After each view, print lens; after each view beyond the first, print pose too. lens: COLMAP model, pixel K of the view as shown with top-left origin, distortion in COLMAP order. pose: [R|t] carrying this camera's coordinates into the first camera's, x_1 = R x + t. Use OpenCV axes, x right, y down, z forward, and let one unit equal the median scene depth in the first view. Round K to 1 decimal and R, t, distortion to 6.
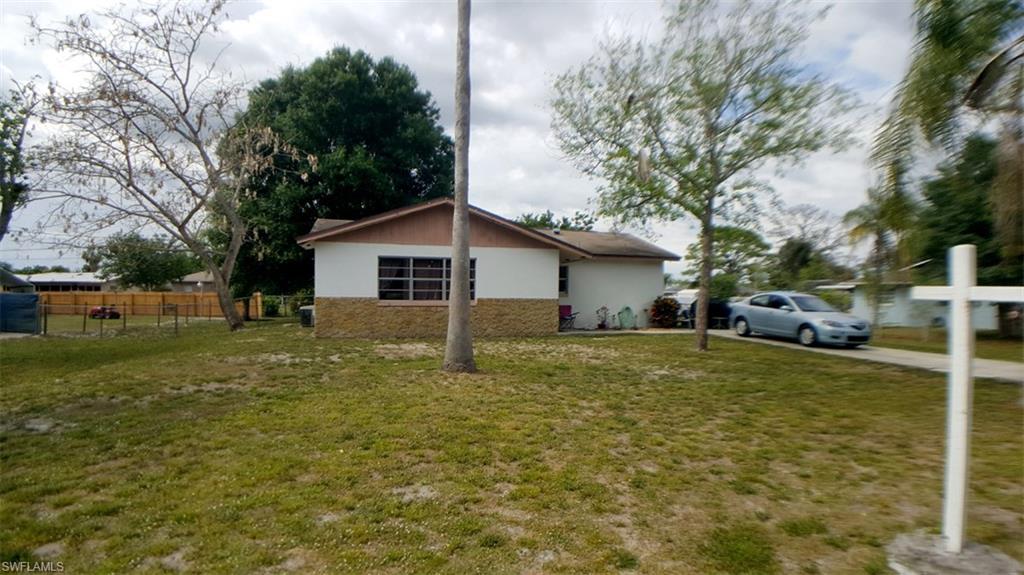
lens RADIAL K [[501.2, 0, 511.0], [0, 501.2, 303.8], [0, 0, 1]] dist [-0.070196, -0.000534]
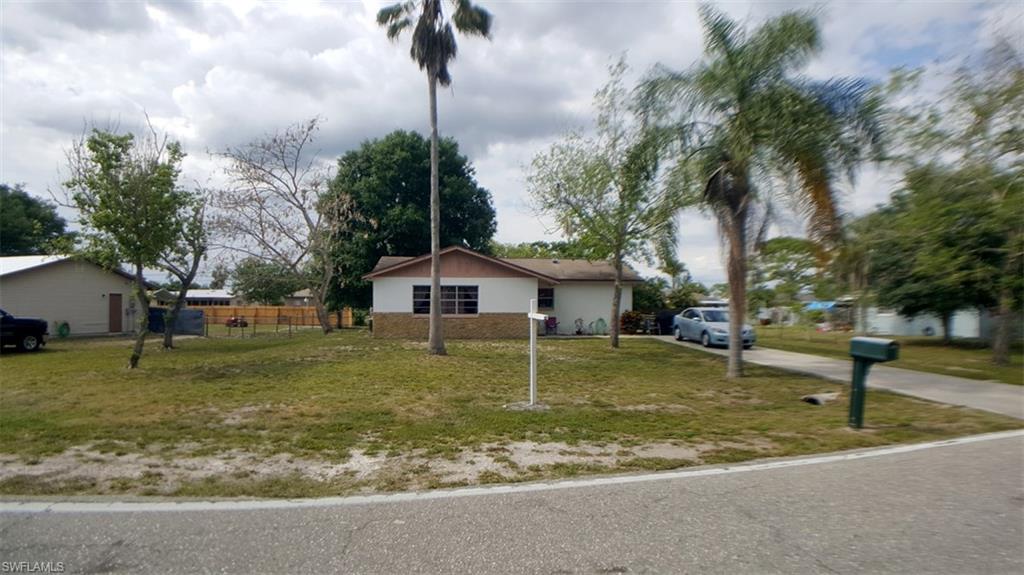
lens RADIAL K [[501.2, 0, 511.0], [0, 501.2, 303.8], [0, 0, 1]] dist [-0.070196, -0.000534]
pose [[0.984035, -0.005565, -0.177889, 0.264088], [0.001852, 0.999777, -0.021035, -0.005216], [0.177966, 0.020370, 0.983826, -0.399020]]
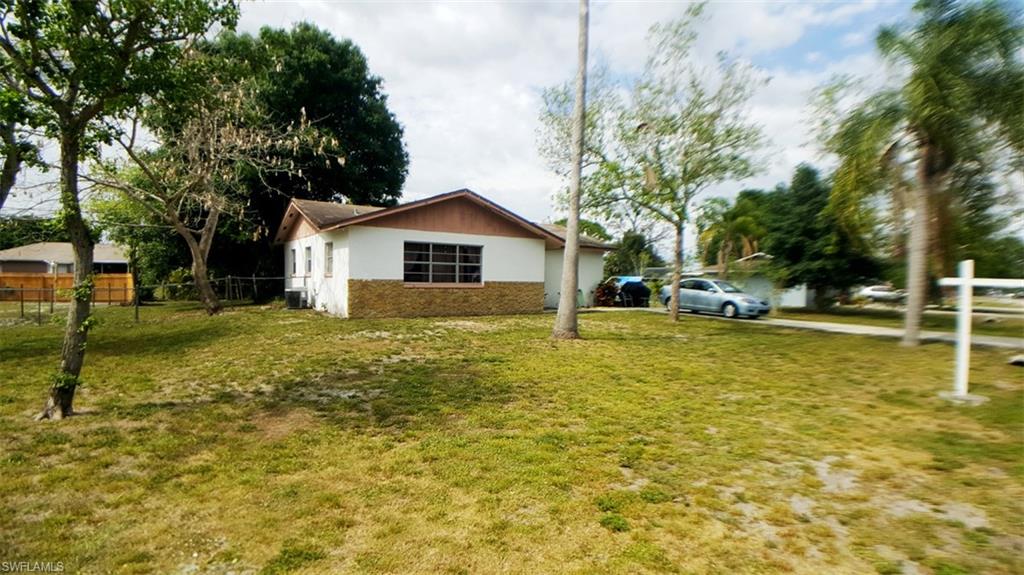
lens RADIAL K [[501.2, 0, 511.0], [0, 501.2, 303.8], [0, 0, 1]] dist [-0.070196, -0.000534]
pose [[0.941881, -0.008849, 0.335831, -0.358861], [-0.001836, 0.999502, 0.031487, 0.004139], [-0.335942, -0.030273, 0.941396, -0.076339]]
